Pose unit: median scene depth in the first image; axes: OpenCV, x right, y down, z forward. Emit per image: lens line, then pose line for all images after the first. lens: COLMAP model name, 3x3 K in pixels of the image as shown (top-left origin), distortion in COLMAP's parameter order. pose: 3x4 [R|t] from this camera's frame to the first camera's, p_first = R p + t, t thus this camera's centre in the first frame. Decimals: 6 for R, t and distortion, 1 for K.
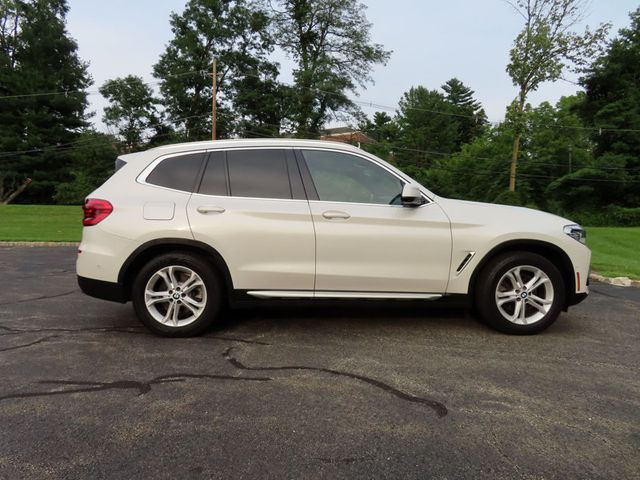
lens RADIAL K [[459.1, 0, 320.1], [0, 459.1, 241.0], [0, 0, 1]] dist [-0.018424, 0.014713]
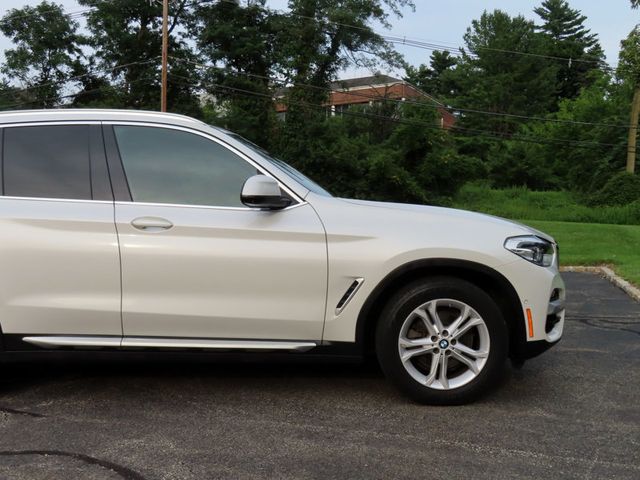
lens RADIAL K [[711.0, 0, 320.4], [0, 711.0, 238.4], [0, 0, 1]] dist [-0.017400, 0.000000]
pose [[0.998984, -0.002241, -0.045009, 0.030931], [0.001471, 0.999852, -0.017148, -0.001532], [0.045041, 0.017064, 0.998839, -0.002146]]
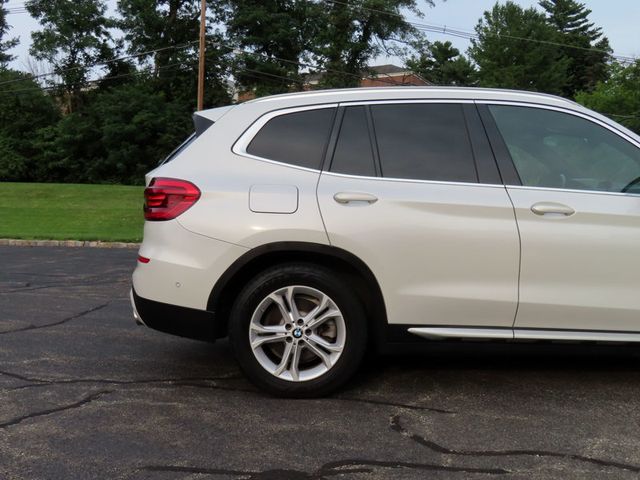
lens RADIAL K [[711.0, 0, 319.7], [0, 711.0, 233.2], [0, 0, 1]] dist [-0.017400, 0.000000]
pose [[0.999395, 0.013944, -0.031869, -0.024037], [-0.014244, 0.999856, -0.009202, -0.000898], [0.031736, 0.009651, 0.999450, 0.001184]]
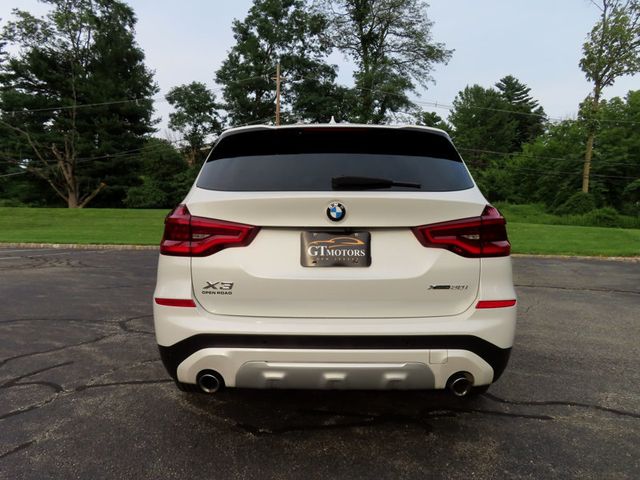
lens RADIAL K [[459.1, 0, 317.8], [0, 459.1, 241.4], [0, 0, 1]] dist [-0.018424, 0.014713]
pose [[0.994919, 0.005167, -0.100545, -0.033752], [-0.005460, 0.999982, -0.002635, -0.002647], [0.100530, 0.003171, 0.994929, 0.004838]]
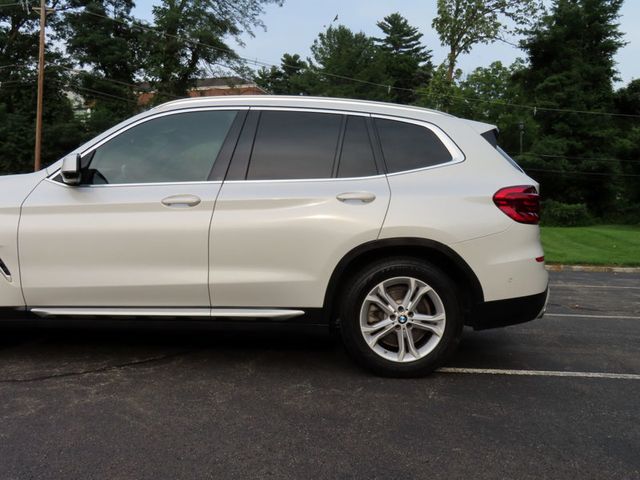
lens RADIAL K [[711.0, 0, 325.8], [0, 711.0, 244.3], [0, 0, 1]] dist [-0.017400, 0.000000]
pose [[0.984938, 0.012220, 0.172475, 0.020863], [-0.011655, 0.999923, -0.004292, 0.009376], [-0.172514, 0.002217, 0.985005, -0.160989]]
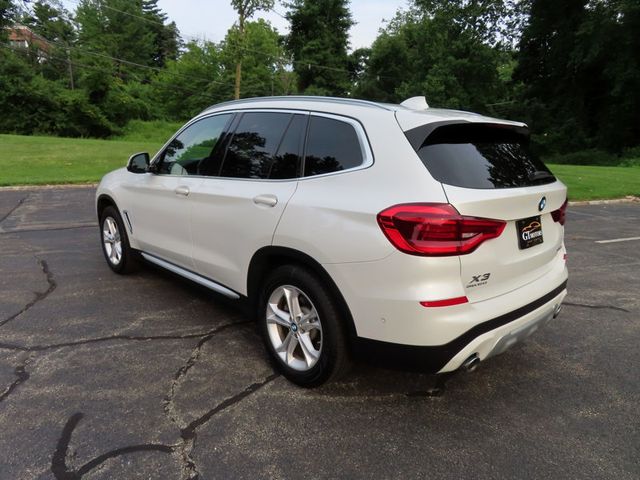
lens RADIAL K [[459.1, 0, 319.6], [0, 459.1, 239.4], [0, 0, 1]] dist [-0.018424, 0.014713]
pose [[0.787515, -0.119568, 0.604585, -0.098181], [0.013438, 0.984098, 0.177119, -0.012482], [-0.616149, -0.131360, 0.776599, 0.023937]]
